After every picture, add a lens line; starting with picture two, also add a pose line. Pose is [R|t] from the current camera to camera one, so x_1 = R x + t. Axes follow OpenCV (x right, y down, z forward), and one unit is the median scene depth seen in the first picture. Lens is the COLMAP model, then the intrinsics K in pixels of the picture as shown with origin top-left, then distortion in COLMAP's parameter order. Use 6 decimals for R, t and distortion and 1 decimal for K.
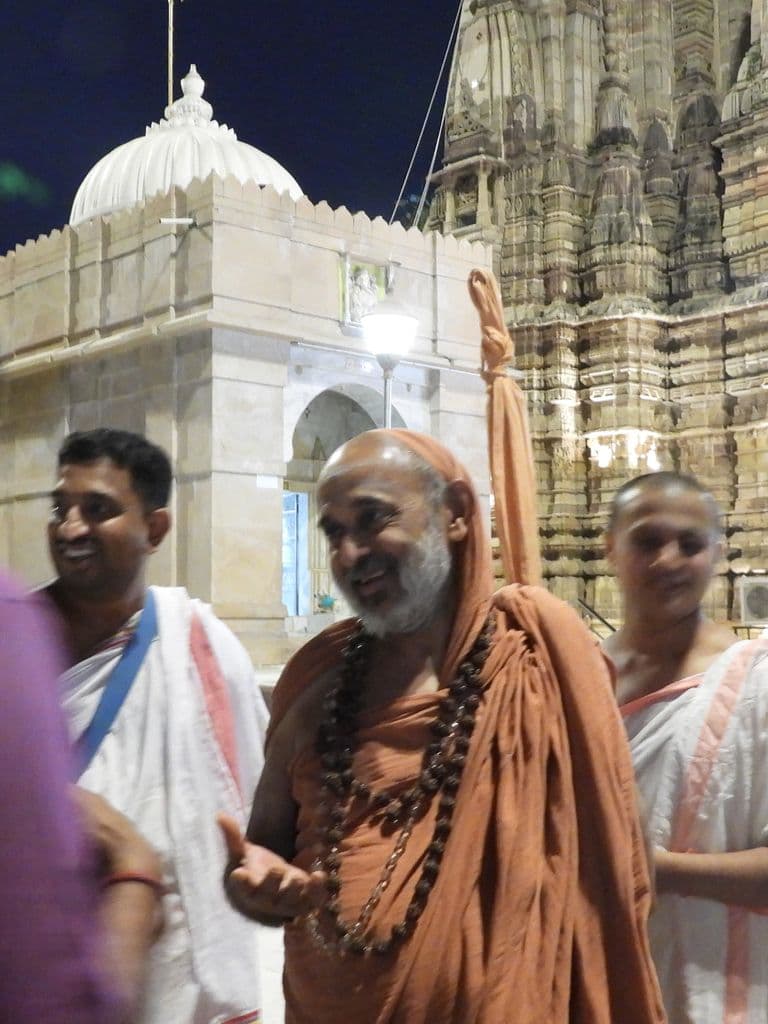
lens RADIAL K [[1304.4, 0, 384.0], [0, 1304.4, 512.0], [0, 0, 1]] dist [-0.020204, 0.032436]
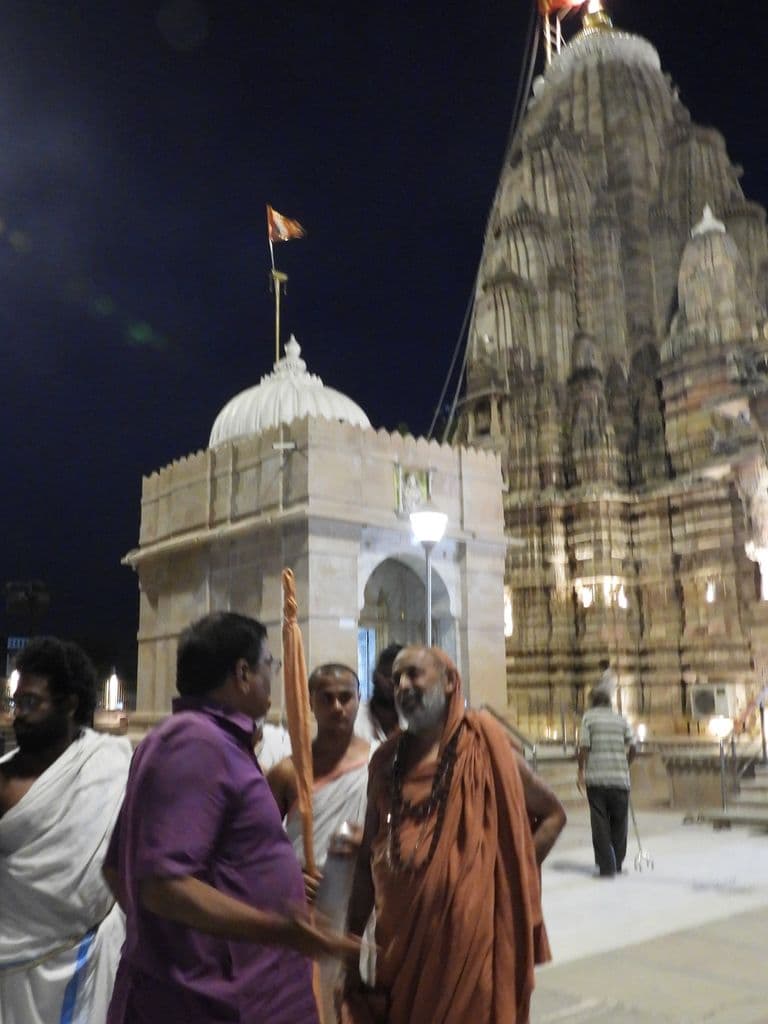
lens RADIAL K [[976.9, 0, 384.0], [0, 976.9, 512.0], [0, 0, 1]] dist [-0.023844, 0.011058]
pose [[0.998731, -0.020546, -0.045976, 0.002290], [0.014618, 0.991955, -0.125746, -0.005731], [0.048190, 0.124914, 0.990997, -0.054406]]
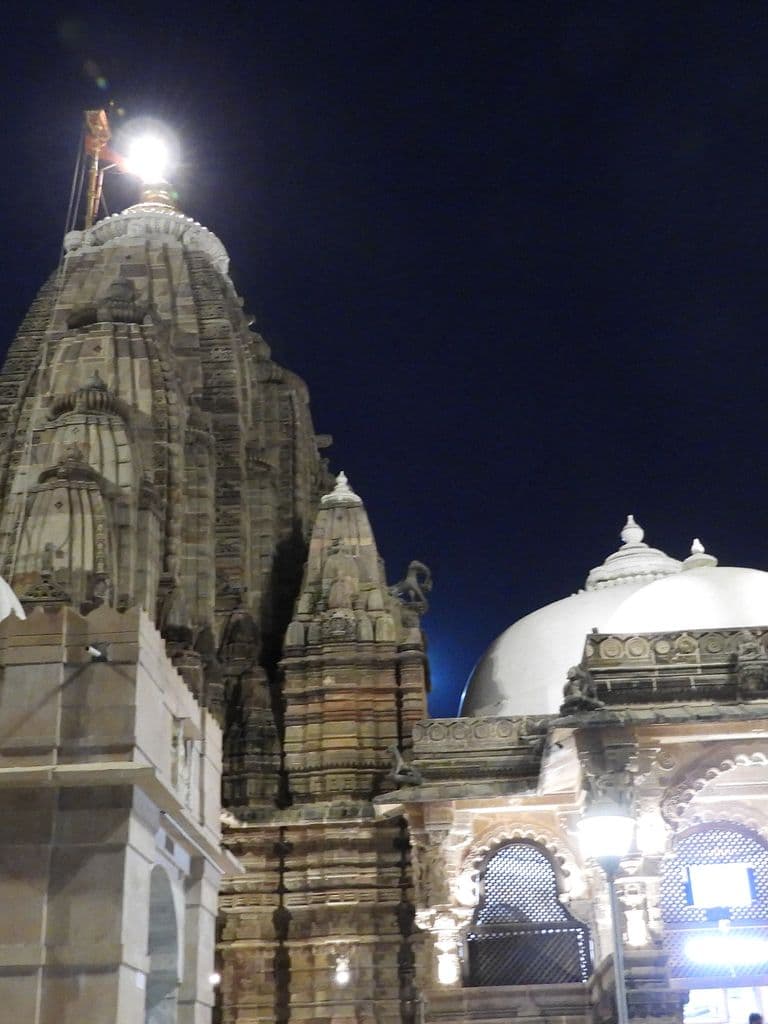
lens RADIAL K [[1304.4, 0, 384.0], [0, 1304.4, 512.0], [0, 0, 1]] dist [-0.020204, 0.032436]
pose [[0.724715, 0.277693, 0.630615, -0.400903], [-0.022442, 0.924223, -0.381193, 0.009222], [-0.688684, 0.262104, 0.676030, 0.184162]]
